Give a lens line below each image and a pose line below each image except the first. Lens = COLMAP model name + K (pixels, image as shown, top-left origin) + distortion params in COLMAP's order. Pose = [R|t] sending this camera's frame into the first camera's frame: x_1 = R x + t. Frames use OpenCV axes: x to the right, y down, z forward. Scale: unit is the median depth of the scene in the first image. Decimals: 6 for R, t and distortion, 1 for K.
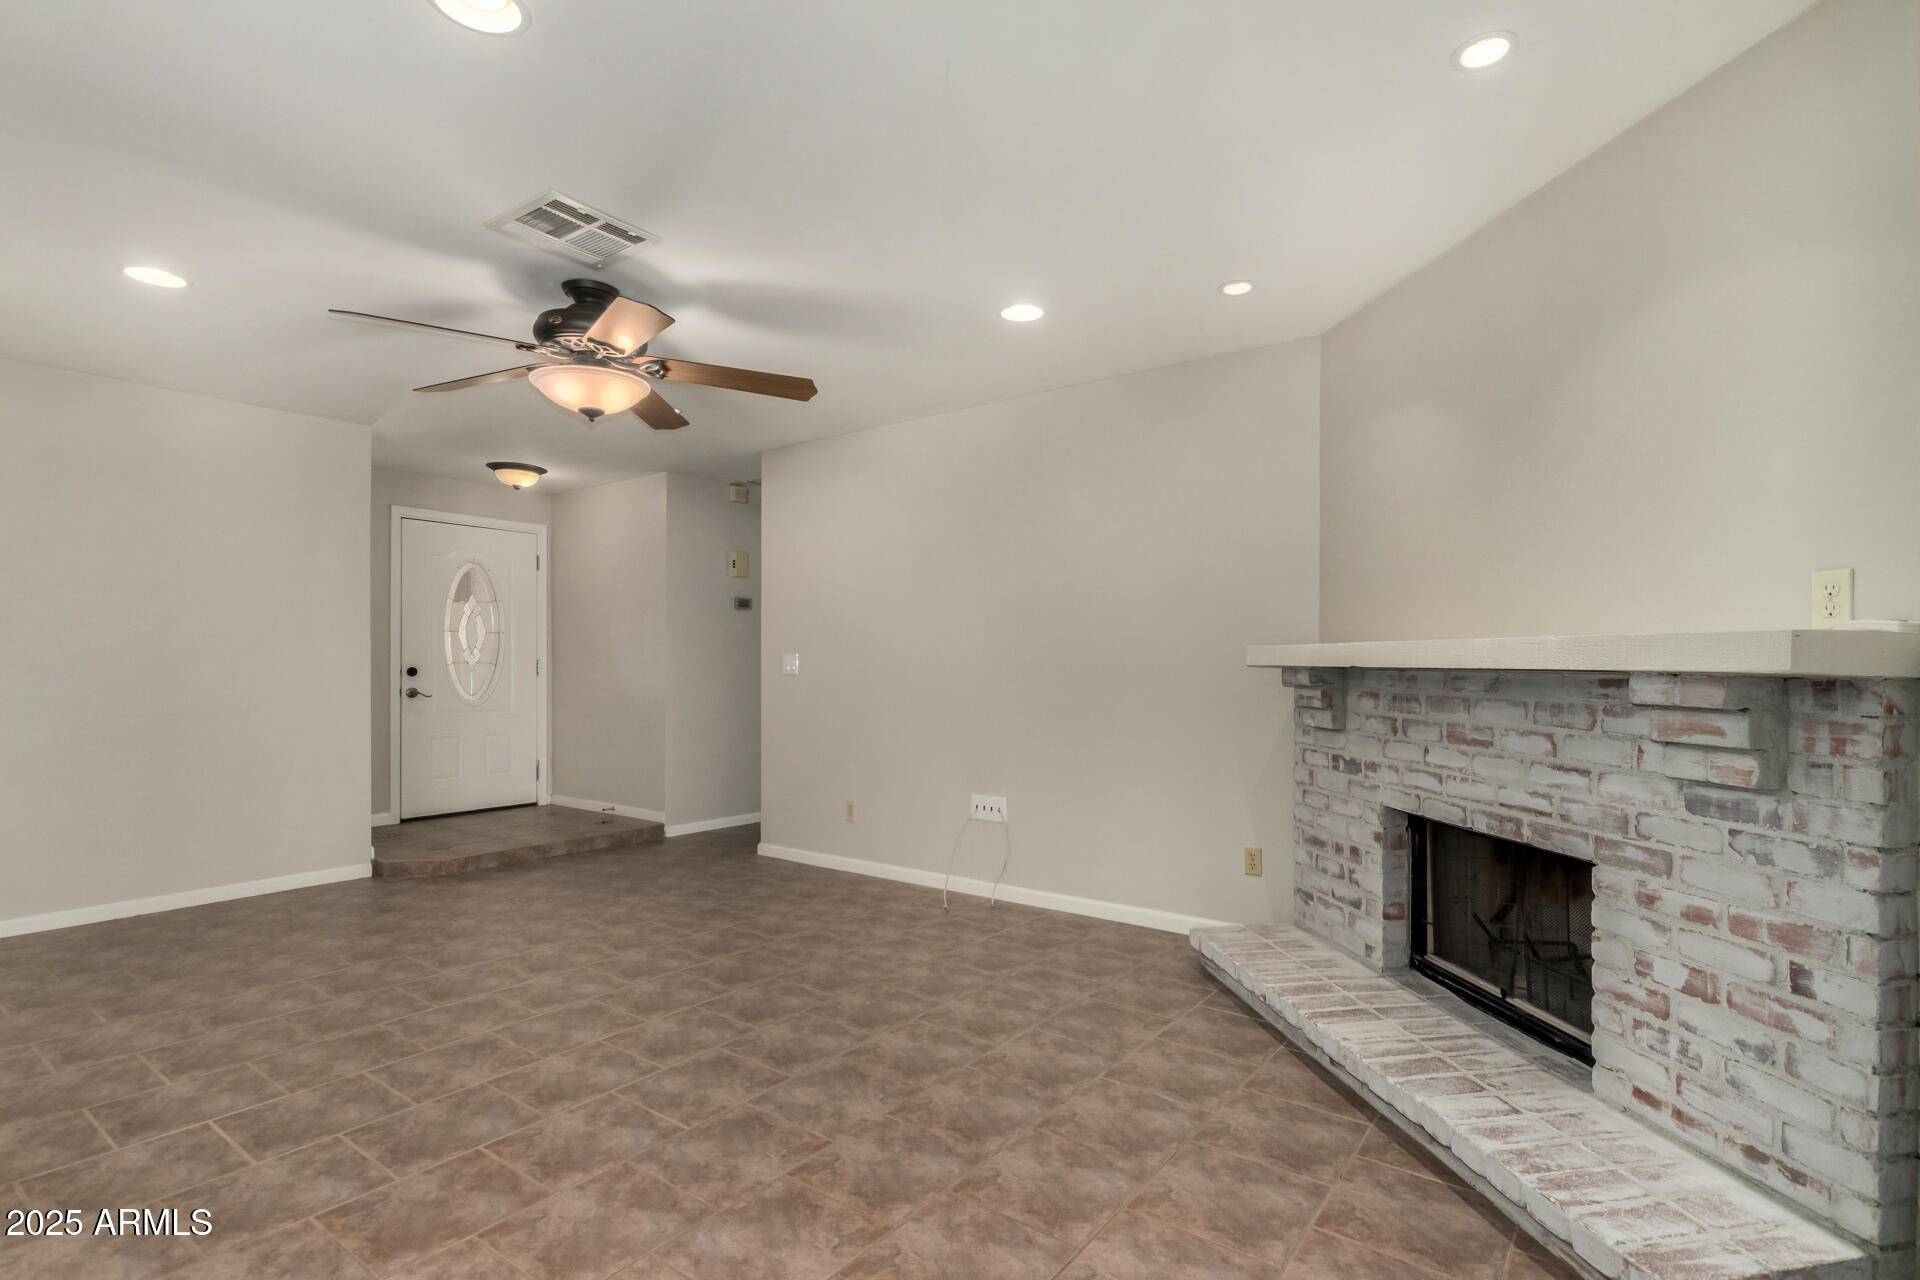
lens RADIAL K [[907.4, 0, 954.6], [0, 907.4, 649.3], [0, 0, 1]] dist [-0.000917, -0.000113]
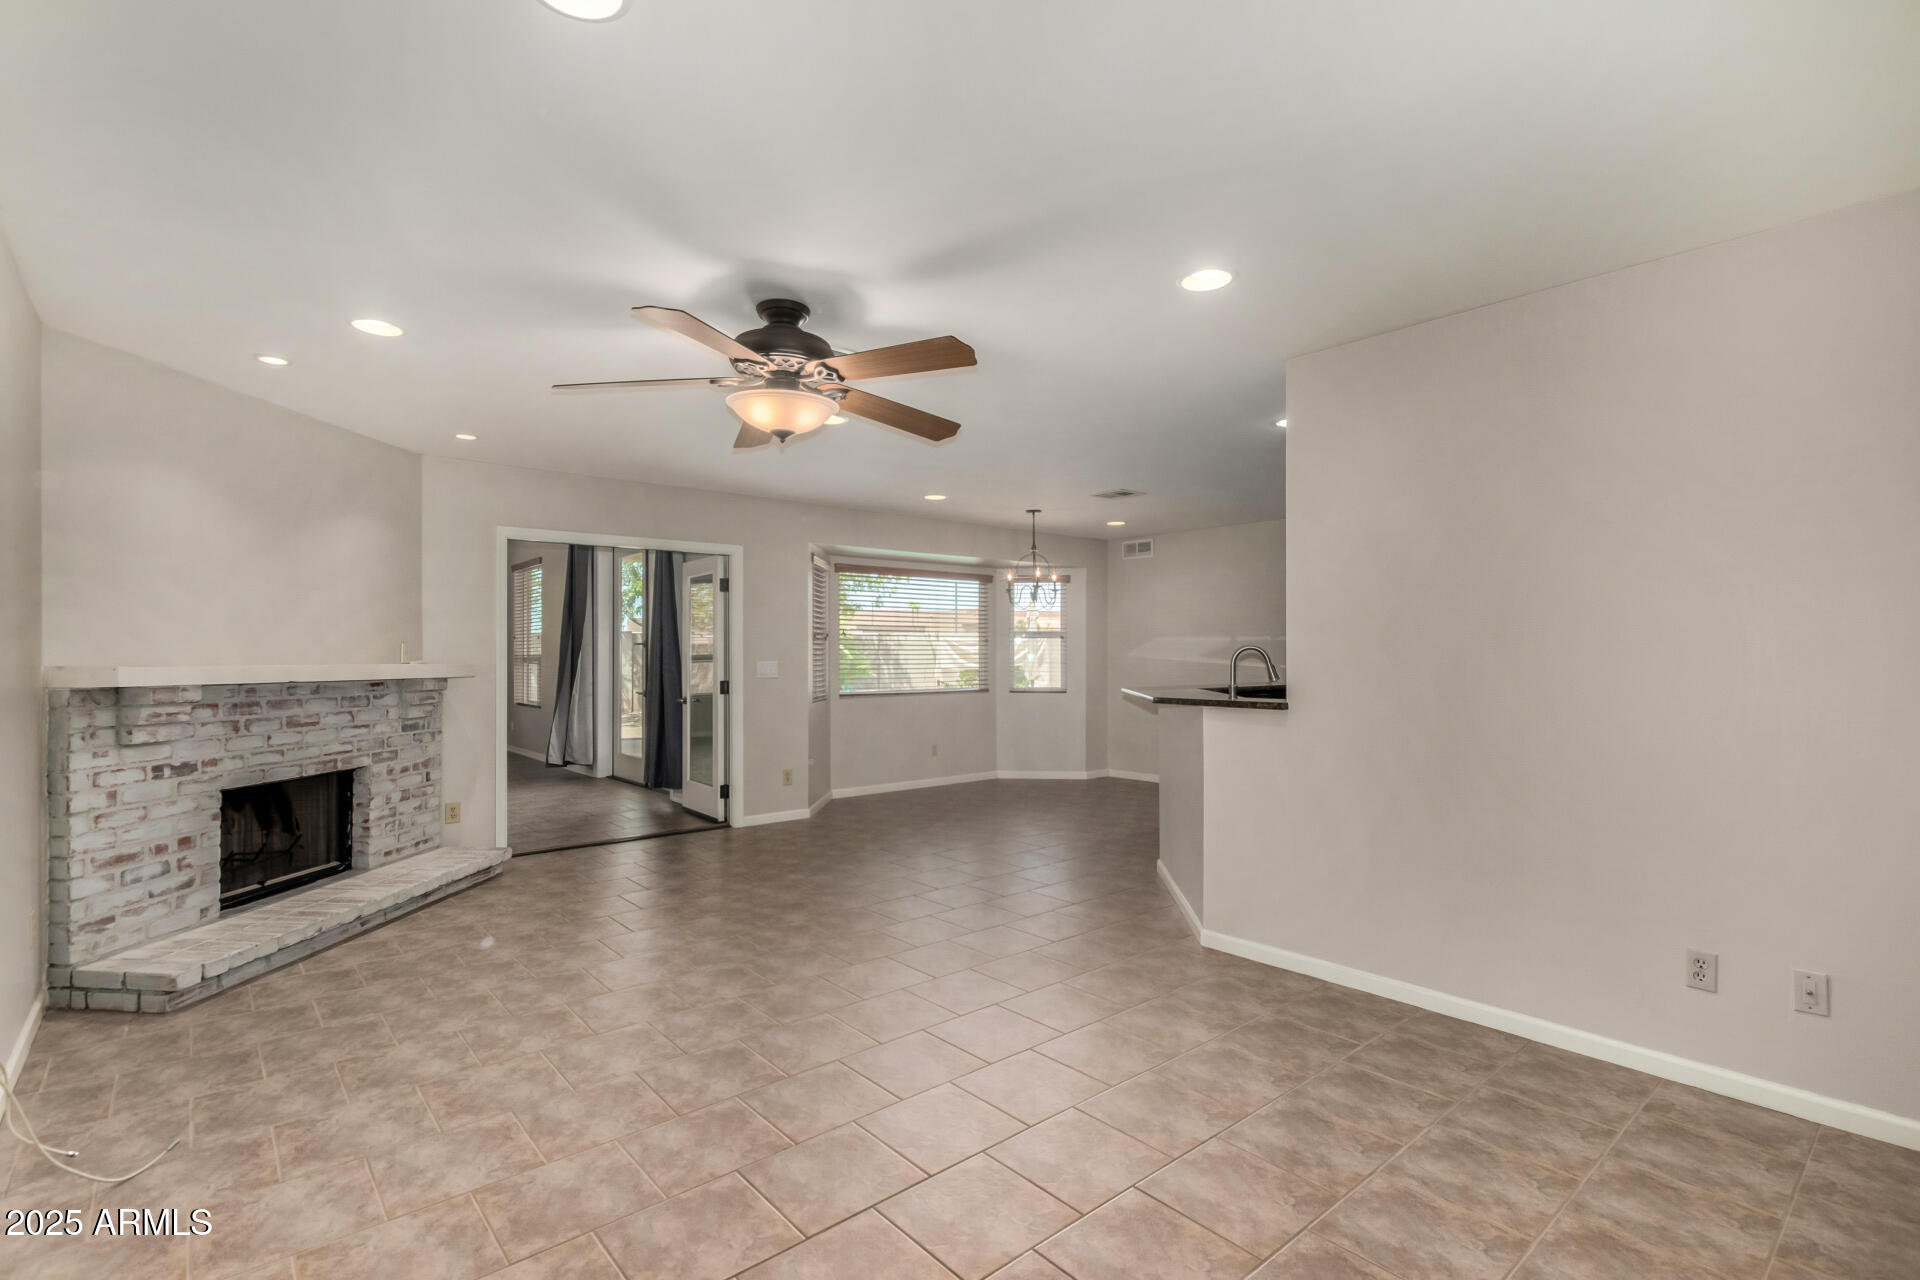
lens RADIAL K [[907.4, 0, 954.6], [0, 907.4, 649.3], [0, 0, 1]] dist [-0.000917, -0.000113]
pose [[-0.978526, 0.005535, 0.206051, -0.963226], [0.000773, 0.999731, -0.023187, 0.002073], [-0.206124, -0.022530, -0.978266, 2.404287]]
